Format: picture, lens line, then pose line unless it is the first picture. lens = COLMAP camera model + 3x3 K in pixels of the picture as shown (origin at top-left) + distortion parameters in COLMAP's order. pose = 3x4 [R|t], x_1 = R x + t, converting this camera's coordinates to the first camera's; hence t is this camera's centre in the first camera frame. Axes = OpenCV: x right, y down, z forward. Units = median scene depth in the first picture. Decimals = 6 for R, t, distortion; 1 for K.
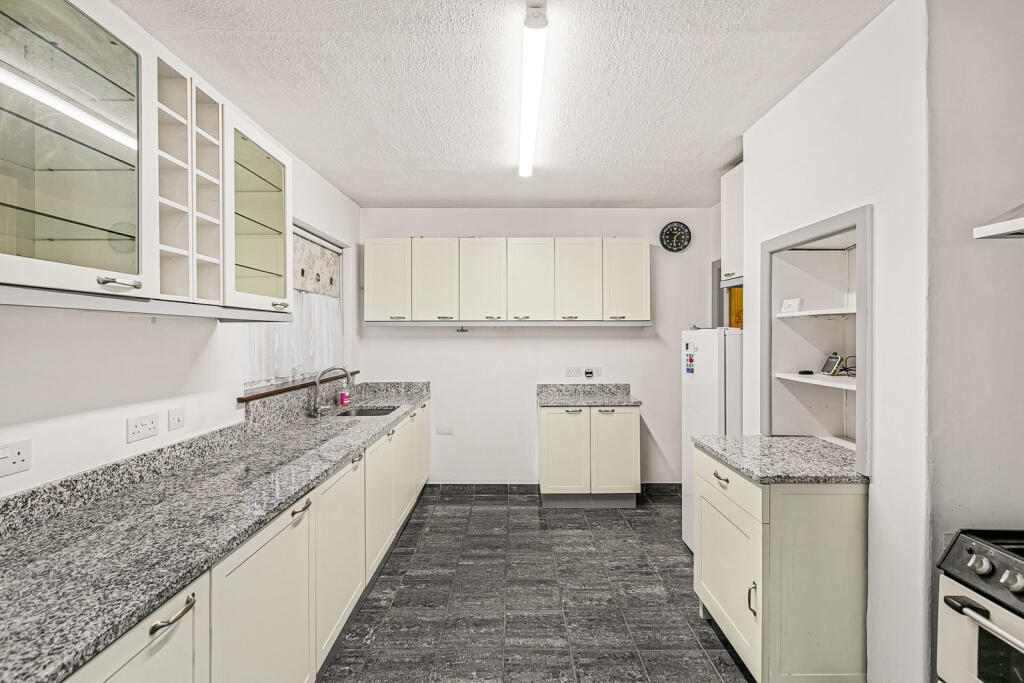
lens RADIAL K [[464.6, 0, 511.0], [0, 464.6, 333.9], [0, 0, 1]] dist [0.004700, 0.001108]
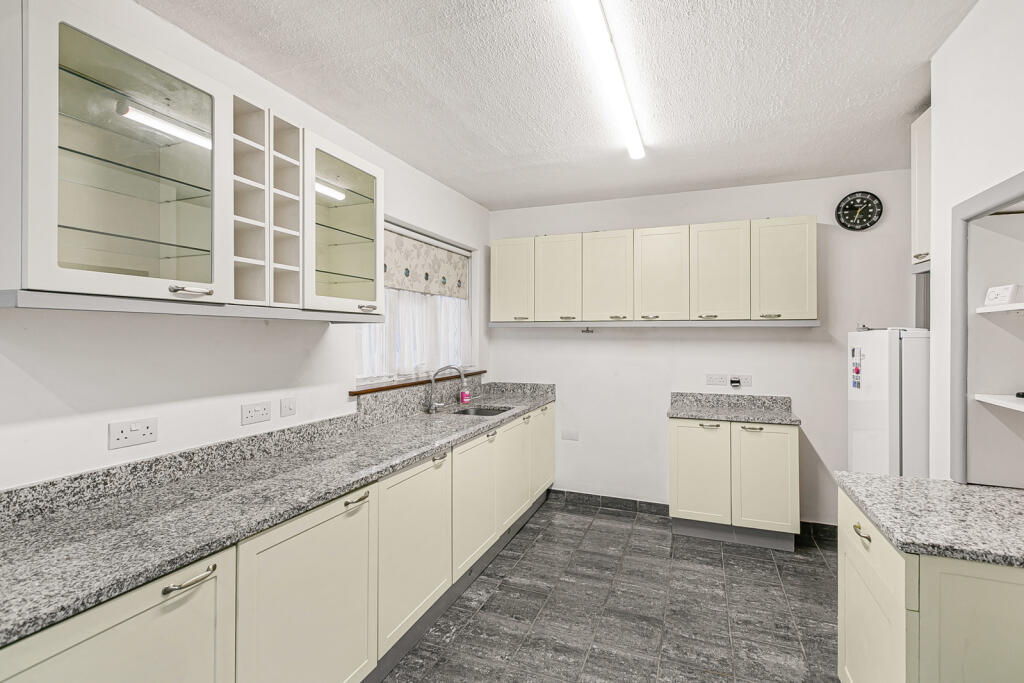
lens RADIAL K [[472.4, 0, 512.9], [0, 472.4, 333.5], [0, 0, 1]] dist [0.007625, -0.000408]
pose [[0.930693, 0.003643, -0.365783, 0.184535], [-0.004518, 0.999989, -0.001534, -0.001116], [0.365774, 0.003081, 0.930699, 0.089609]]
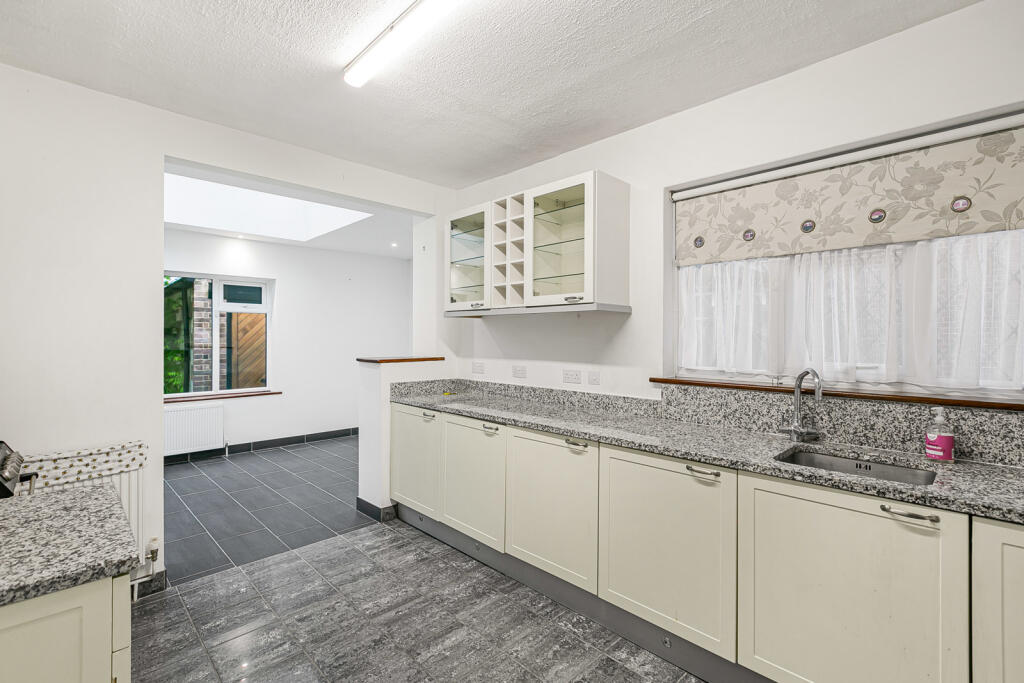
lens RADIAL K [[464.6, 0, 511.0], [0, 464.6, 333.9], [0, 0, 1]] dist [0.004700, 0.001108]
pose [[-0.709269, -0.002997, -0.704931, 0.450929], [0.000762, 0.999987, -0.005018, 0.035251], [0.704937, -0.004096, -0.709258, 1.528790]]
